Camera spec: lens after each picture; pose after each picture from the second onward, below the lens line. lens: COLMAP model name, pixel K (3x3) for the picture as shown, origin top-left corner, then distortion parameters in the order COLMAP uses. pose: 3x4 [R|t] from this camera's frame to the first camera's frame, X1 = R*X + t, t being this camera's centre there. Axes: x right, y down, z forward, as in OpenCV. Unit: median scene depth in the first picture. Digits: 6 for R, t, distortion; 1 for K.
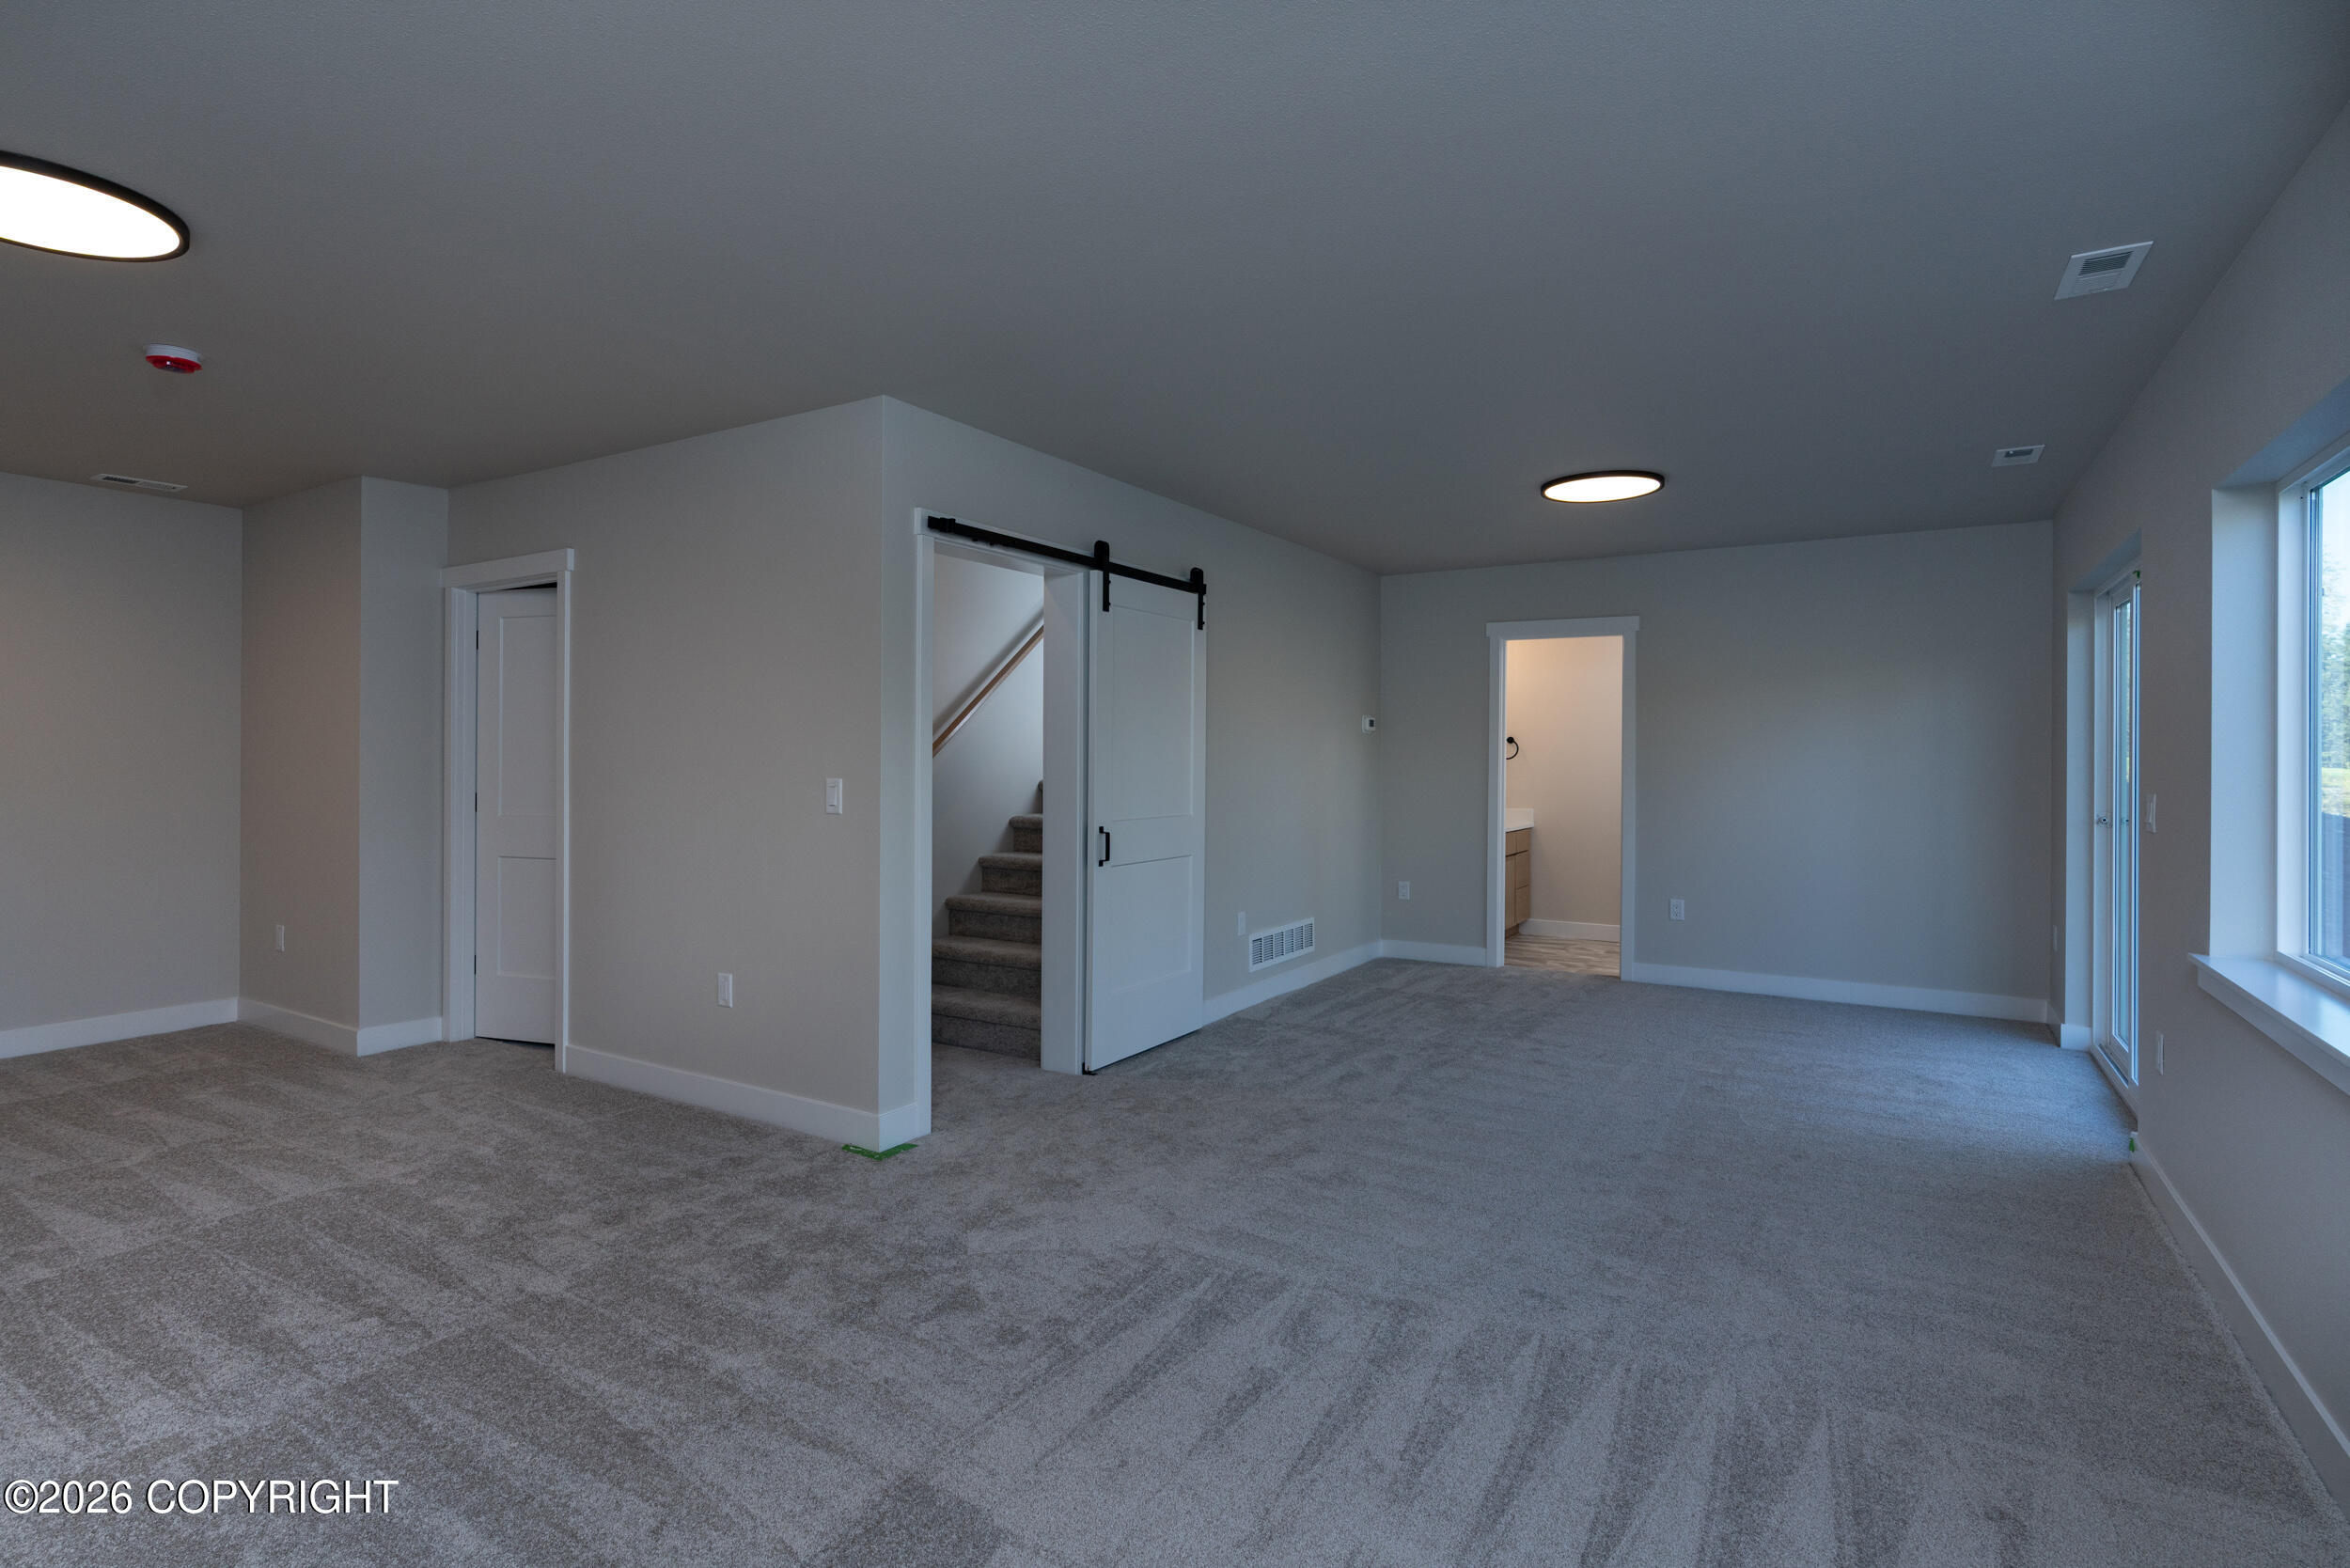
lens RADIAL K [[1166.6, 0, 1173.7], [0, 1166.6, 771.6], [0, 0, 1]] dist [-0.015929, -0.000504]
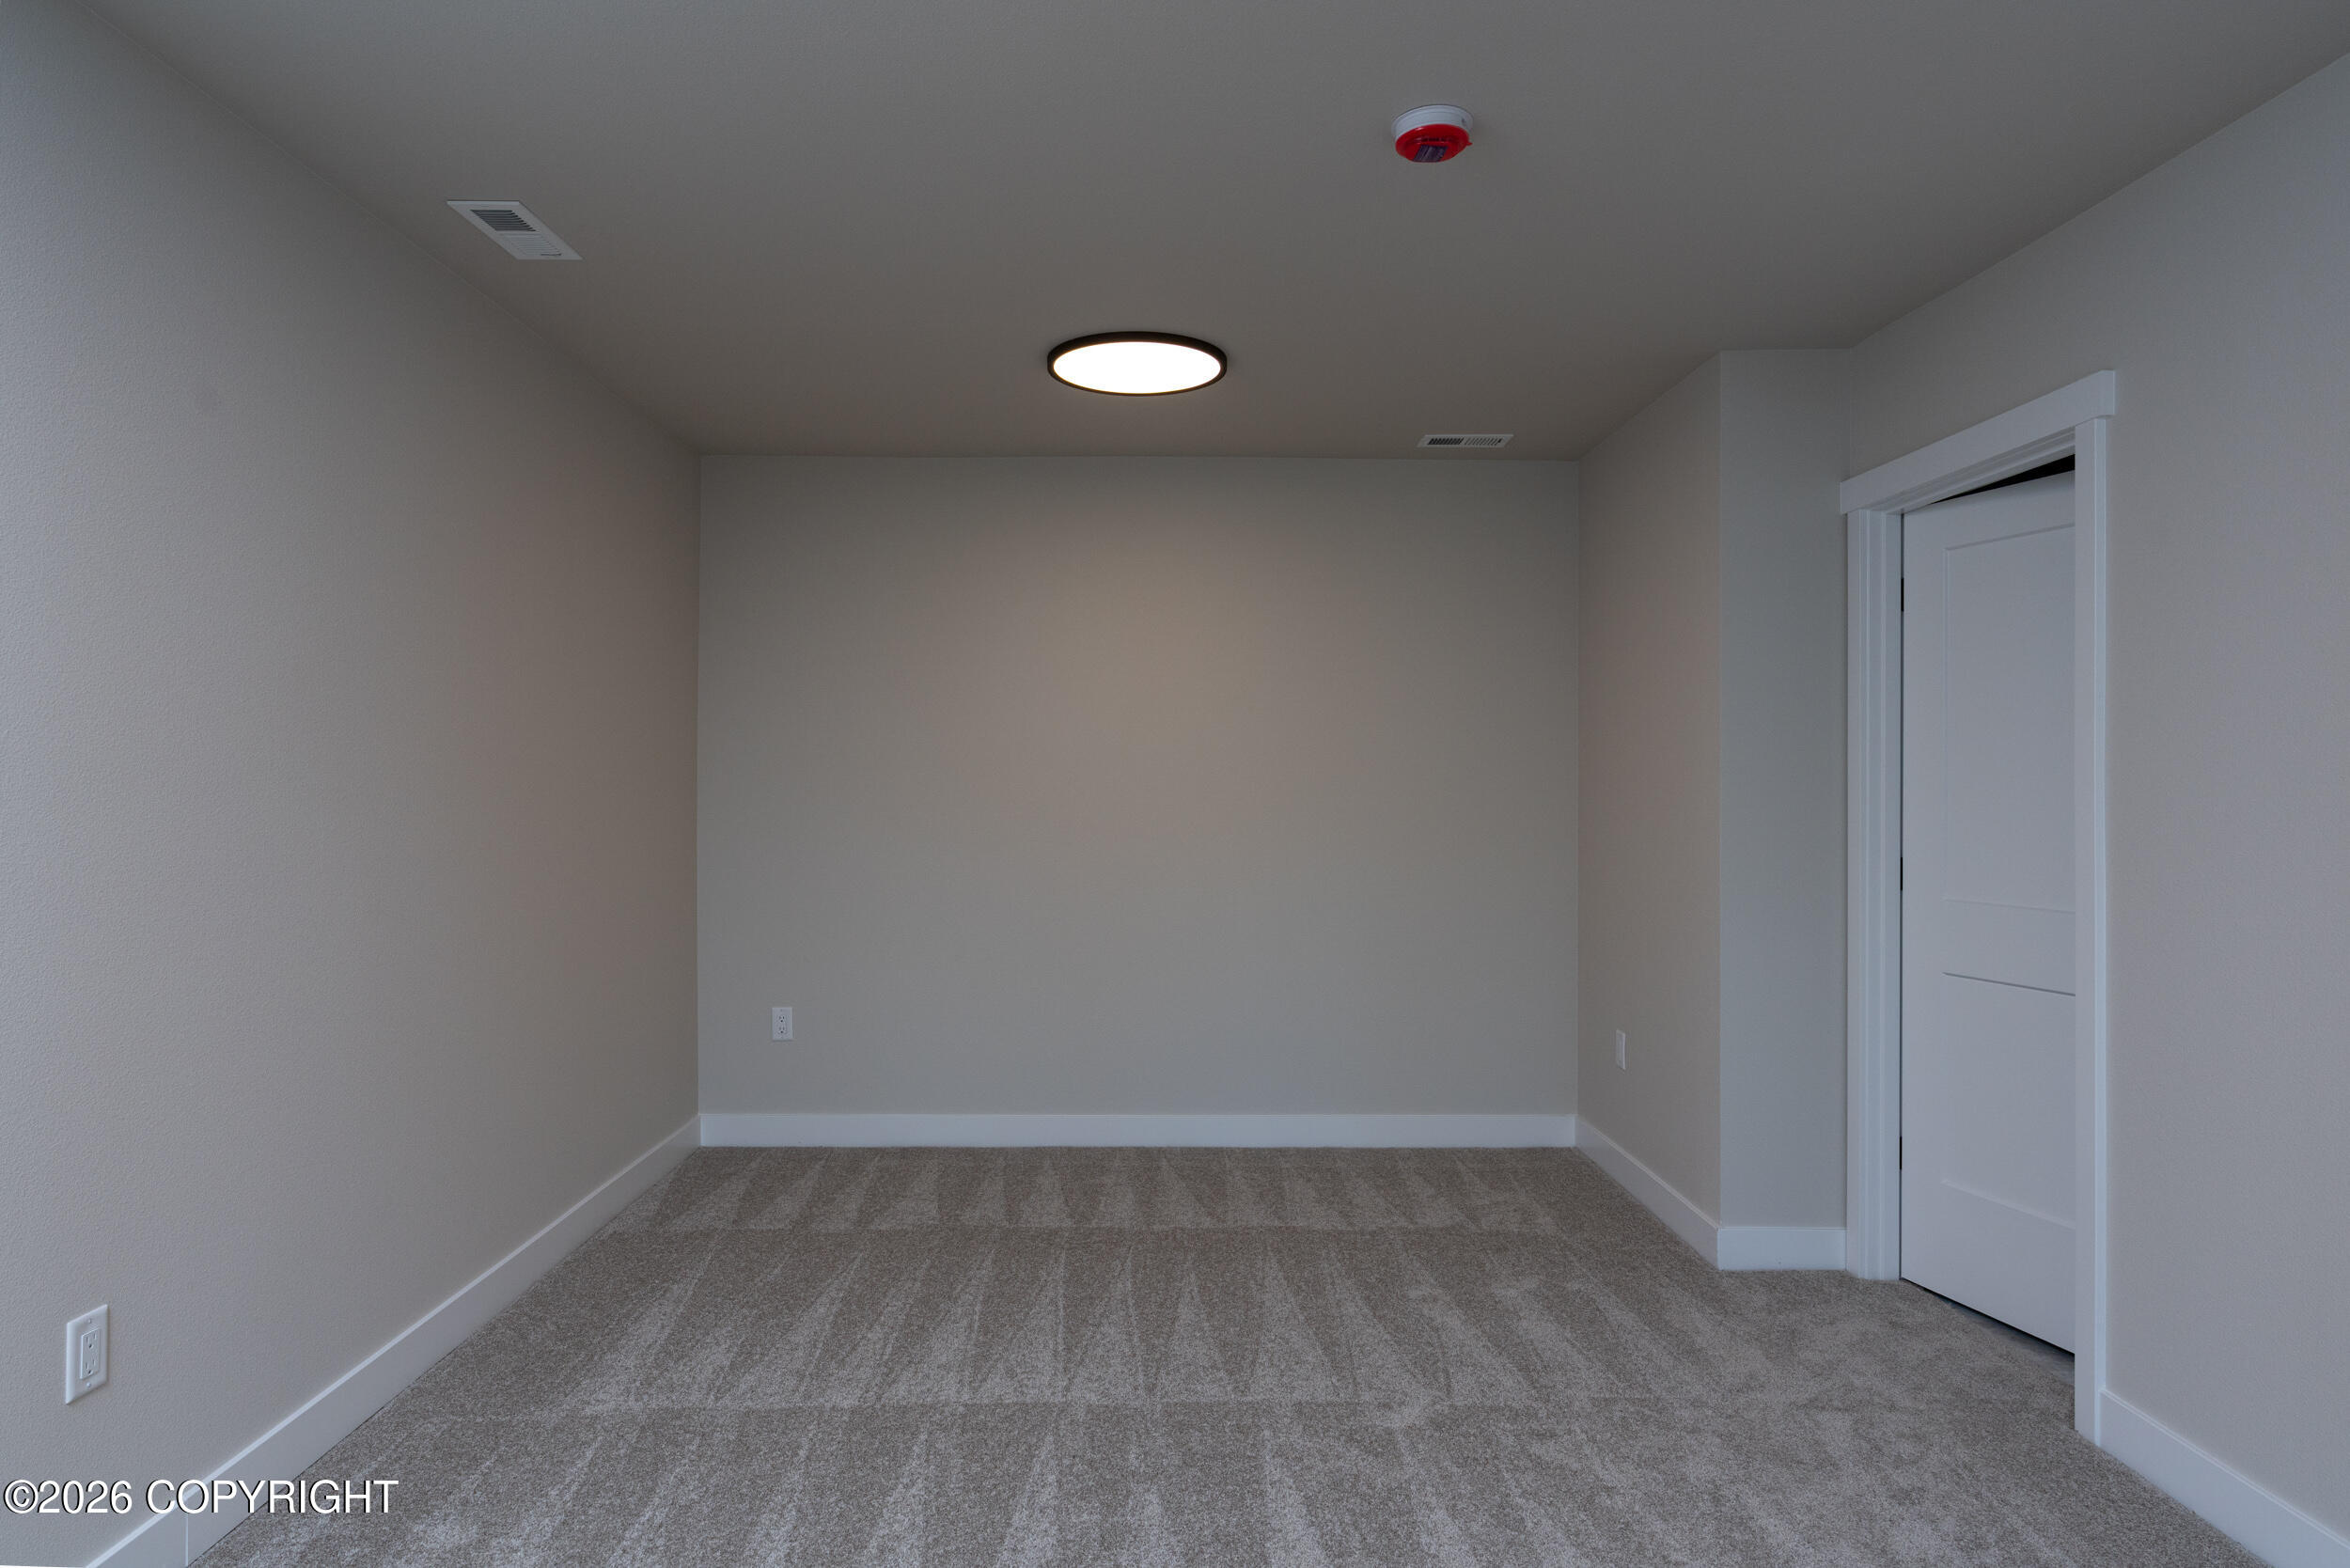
lens RADIAL K [[1327.2, 0, 1173.4], [0, 1327.2, 786.9], [0, 0, 1]] dist [-0.003557, -0.000427]
pose [[0.535041, -0.006005, -0.844805, -0.253926], [-0.005595, 0.999928, -0.010652, -0.007883], [0.844808, 0.010426, 0.534968, 0.362585]]
